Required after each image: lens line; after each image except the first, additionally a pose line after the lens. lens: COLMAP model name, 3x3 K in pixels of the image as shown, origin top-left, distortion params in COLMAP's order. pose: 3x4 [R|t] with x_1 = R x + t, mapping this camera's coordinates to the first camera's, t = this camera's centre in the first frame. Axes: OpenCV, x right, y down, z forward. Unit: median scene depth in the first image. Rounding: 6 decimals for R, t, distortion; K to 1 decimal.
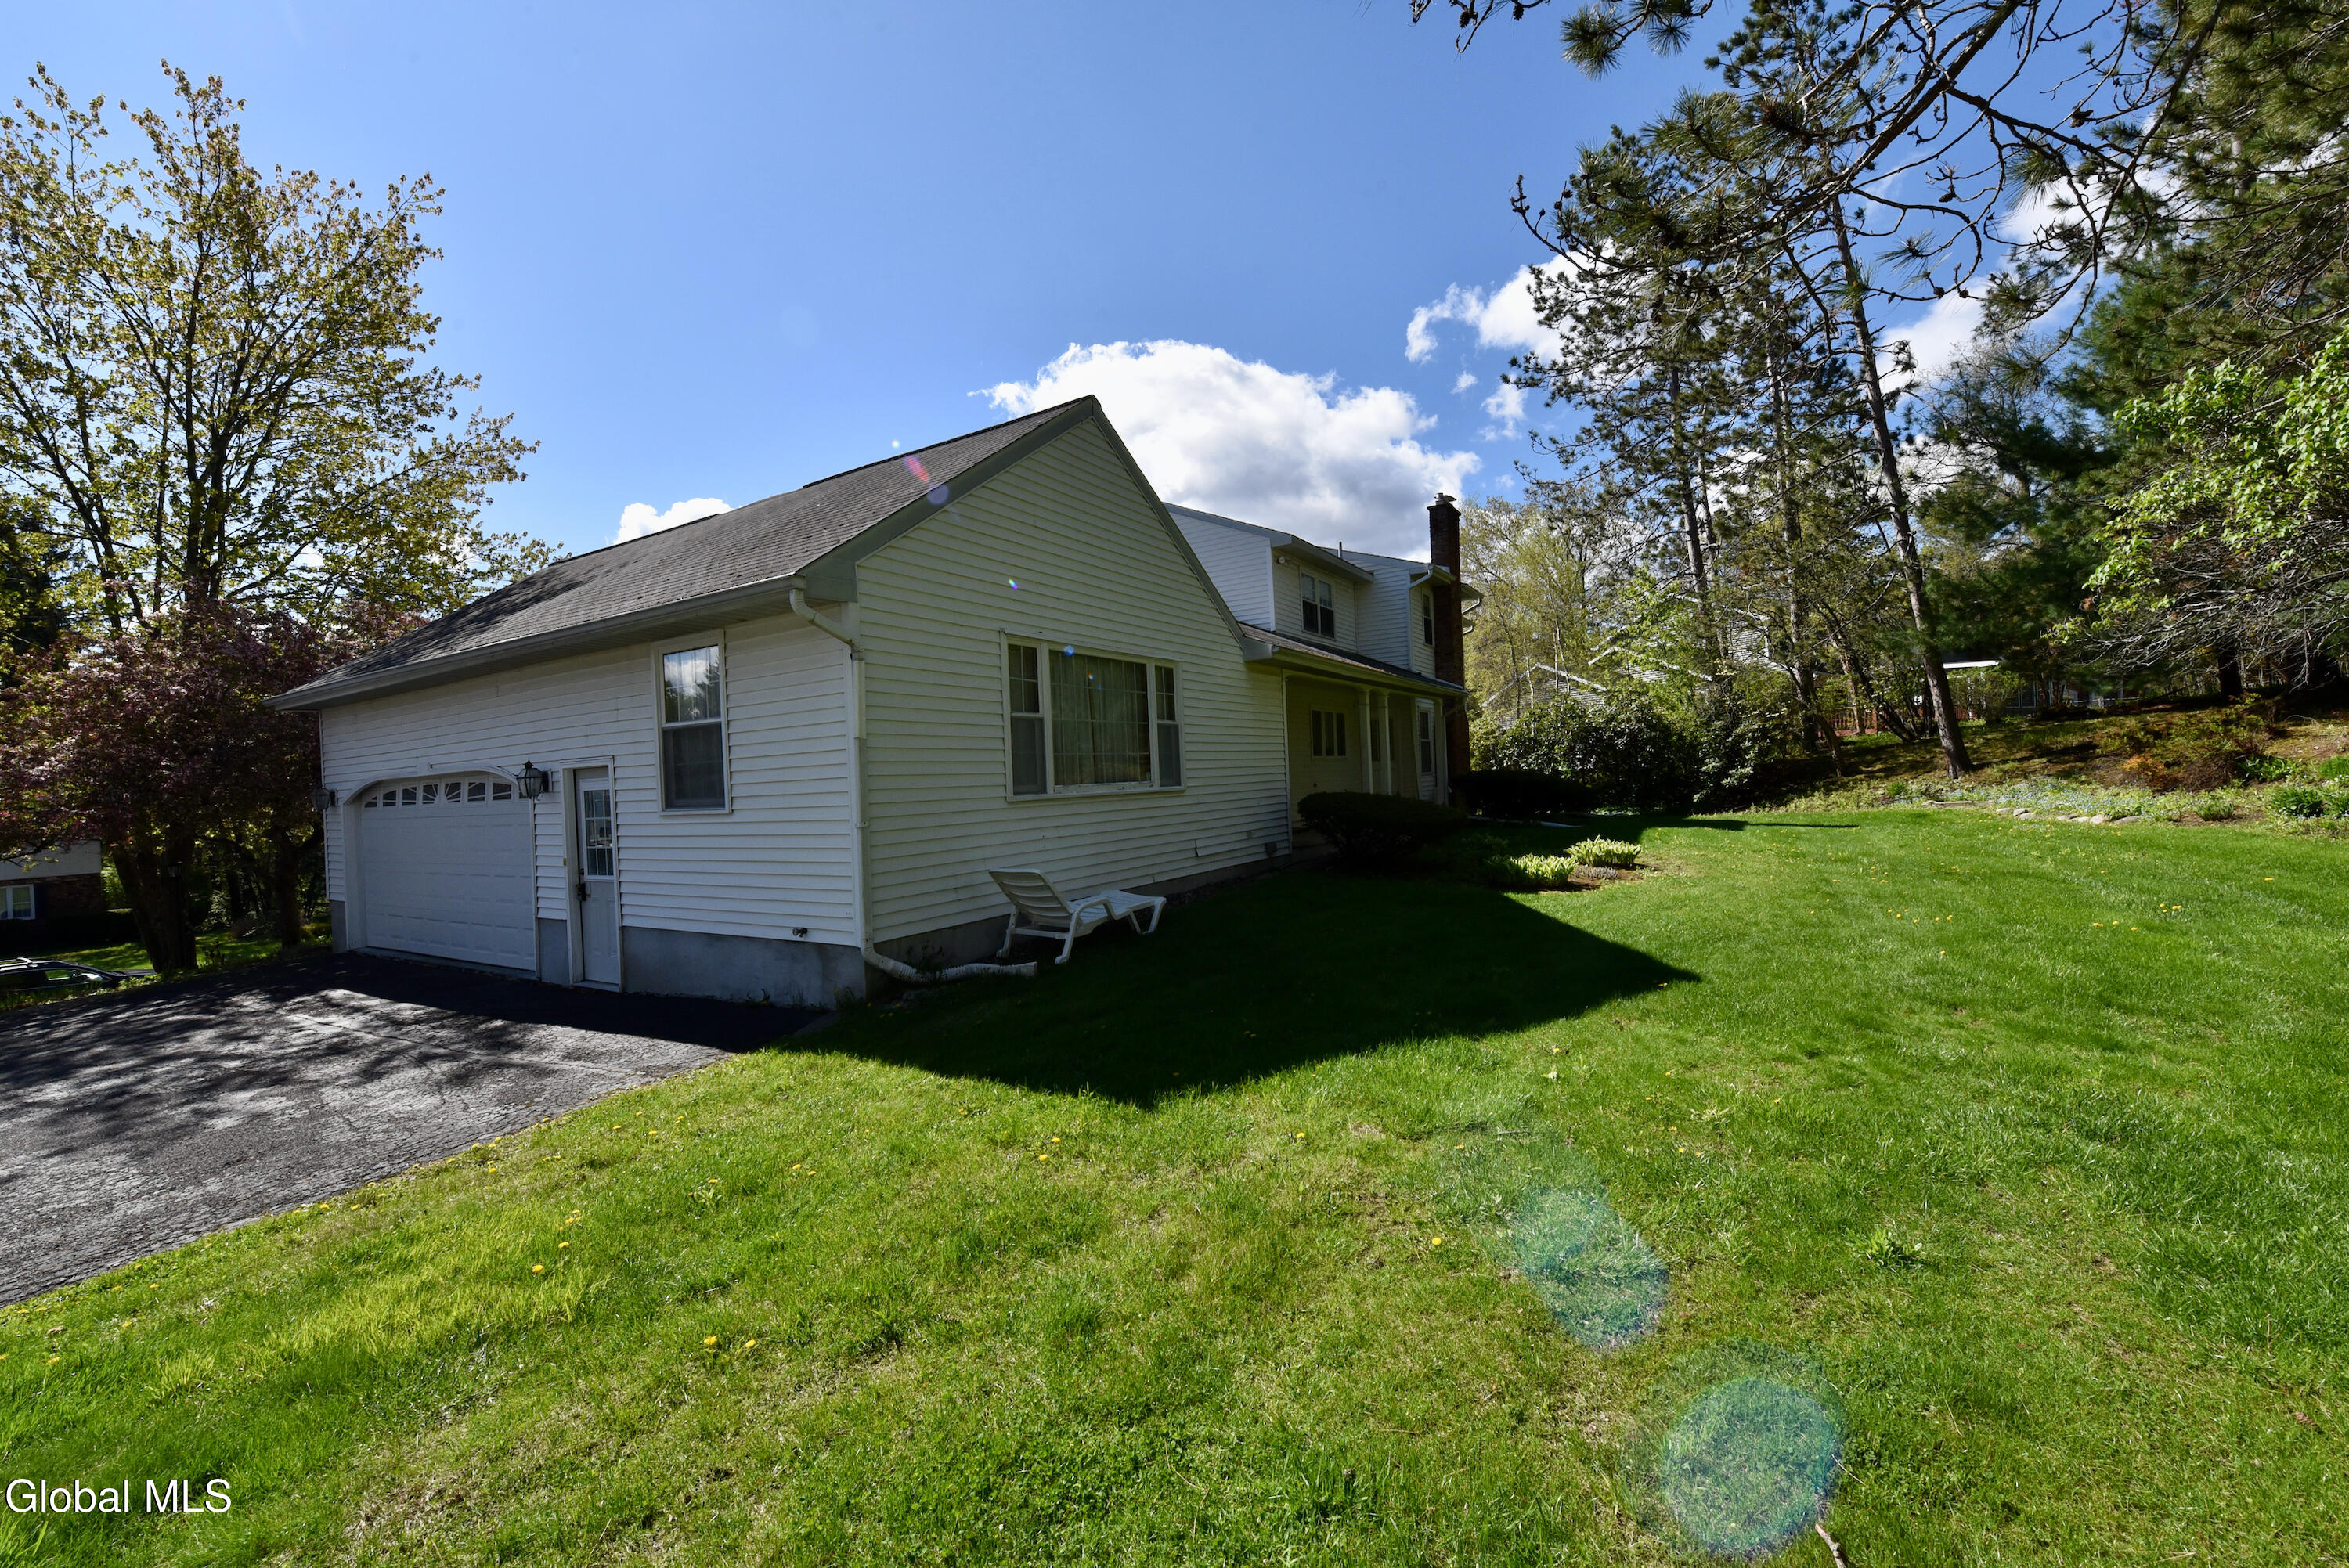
lens RADIAL K [[939.5, 0, 1172.9], [0, 939.5, 774.6], [0, 0, 1]] dist [-0.017505, -0.001916]
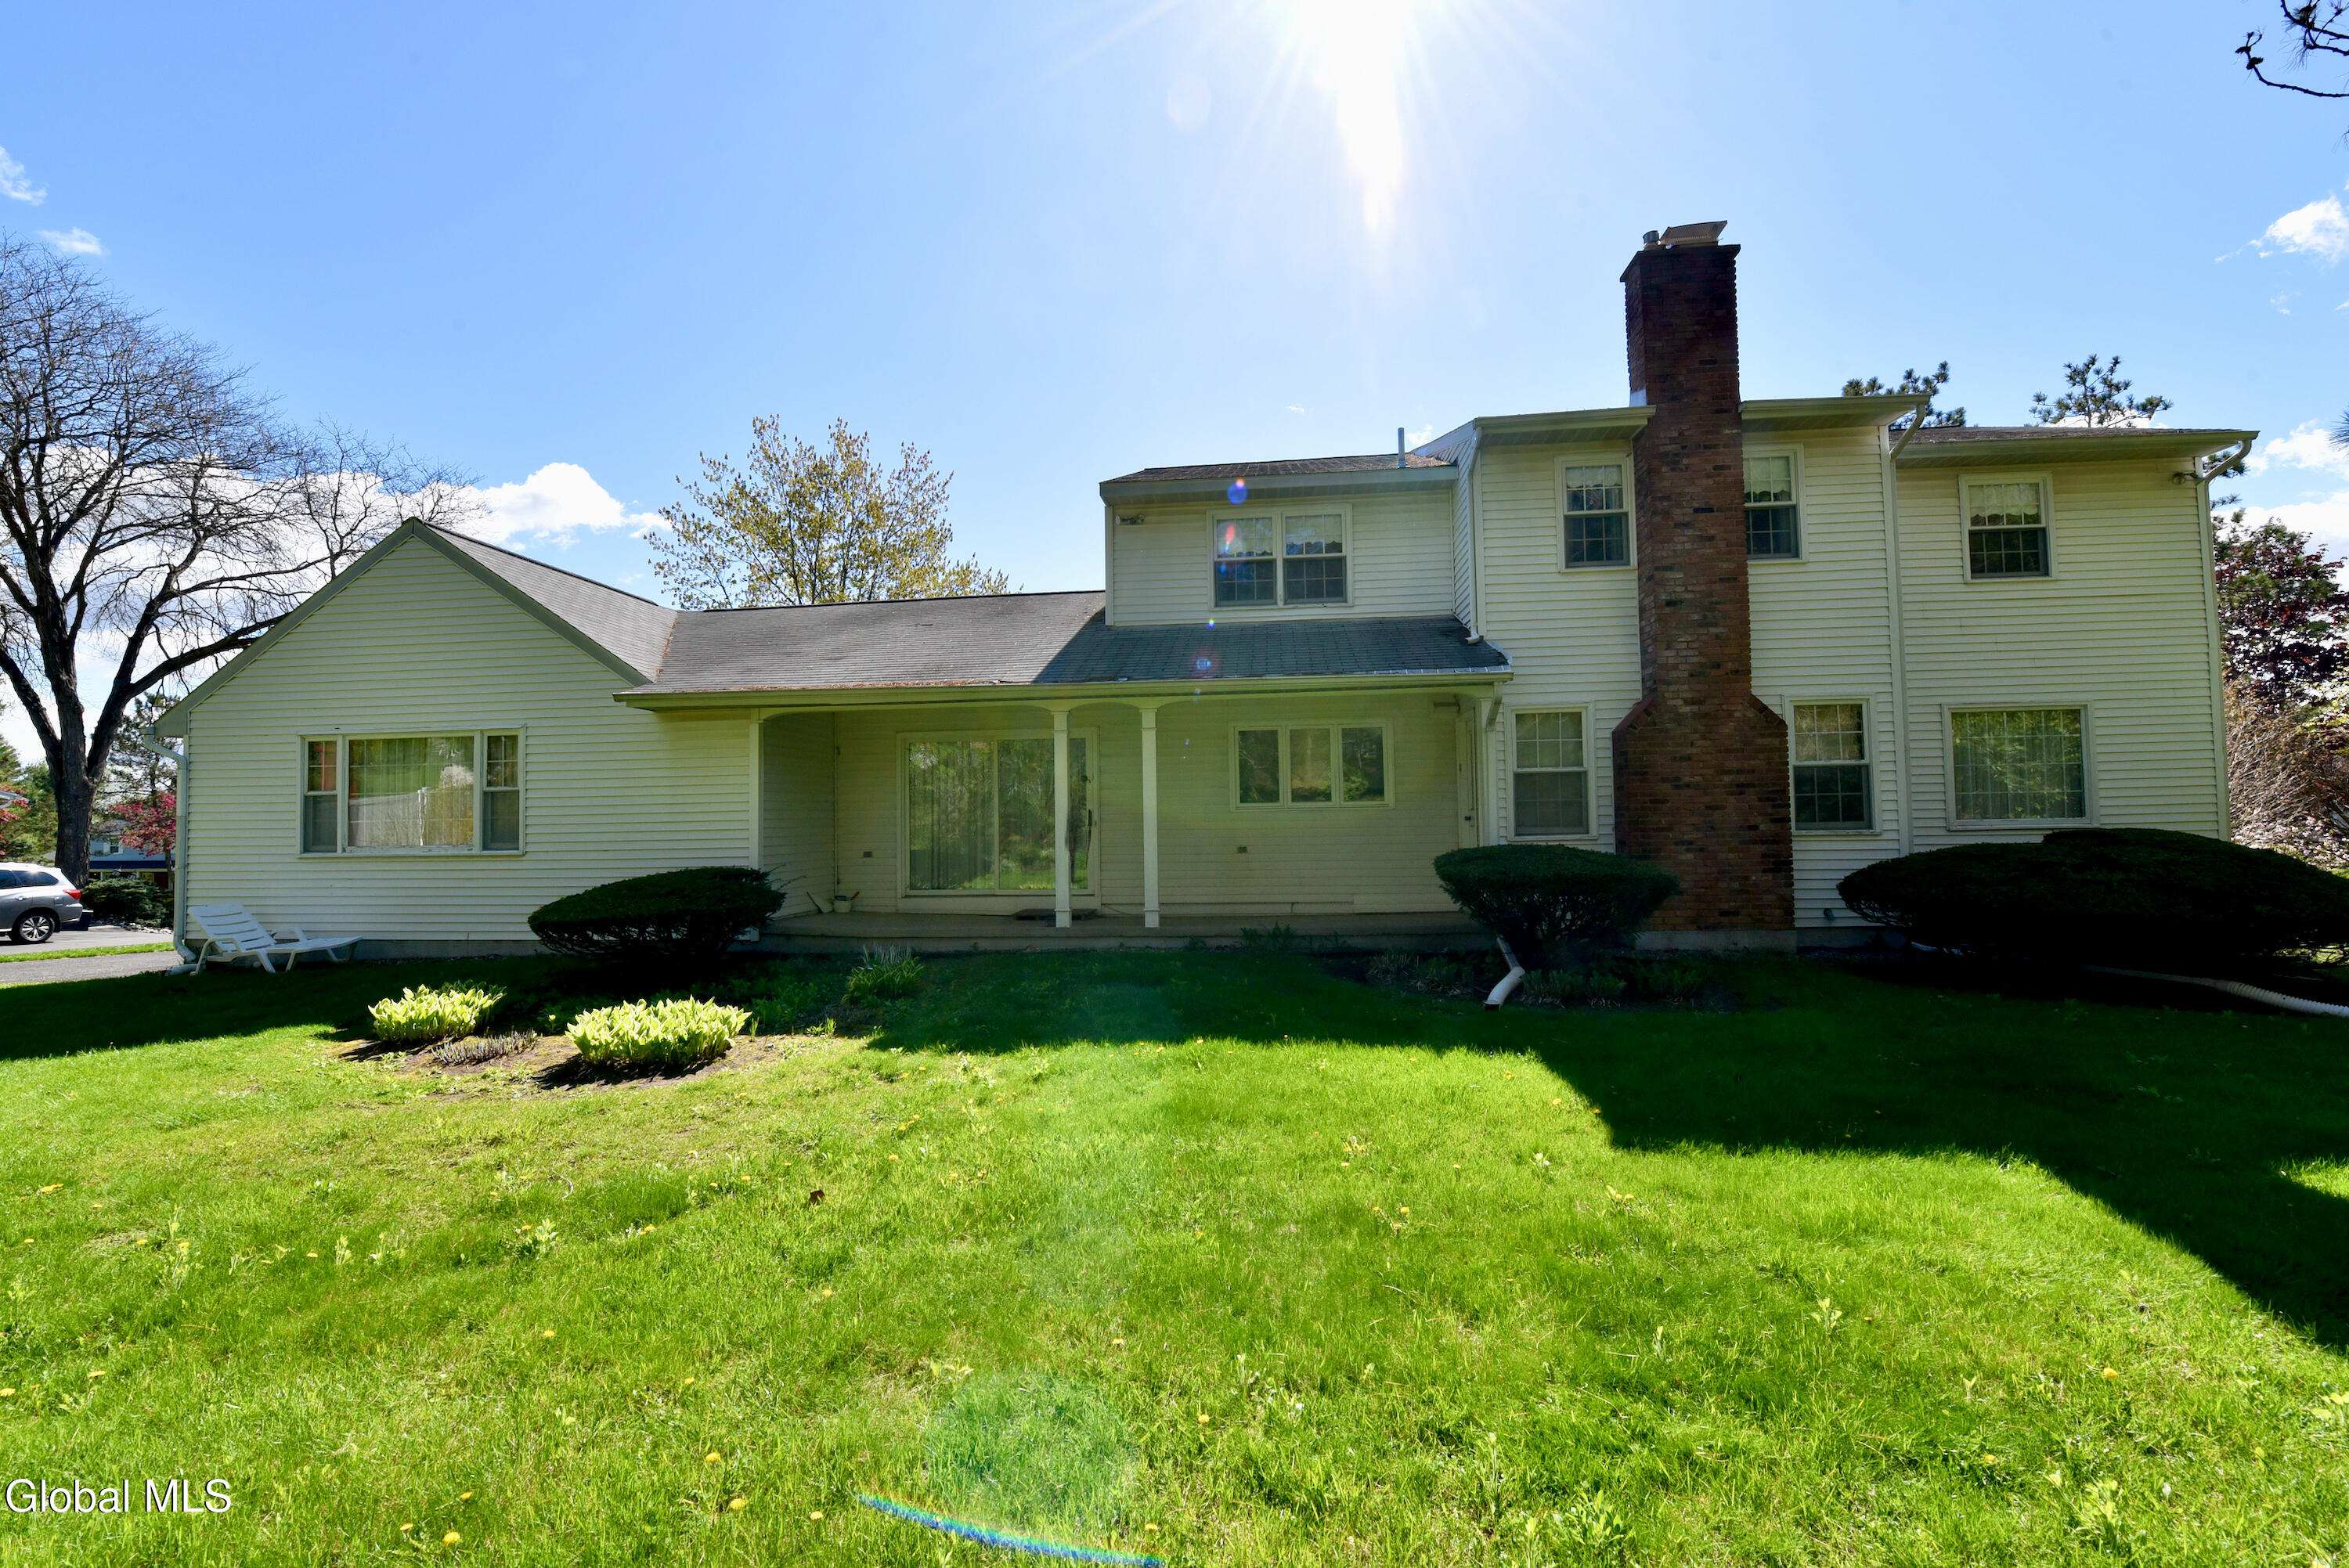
lens RADIAL K [[939.5, 0, 1175.2], [0, 939.5, 788.8], [0, 0, 1]] dist [-0.017505, -0.001916]
pose [[0.442267, 0.004484, -0.896872, 1.763967], [0.004375, 0.999965, 0.007157, -0.084002], [0.896873, -0.007090, 0.442232, 1.718944]]
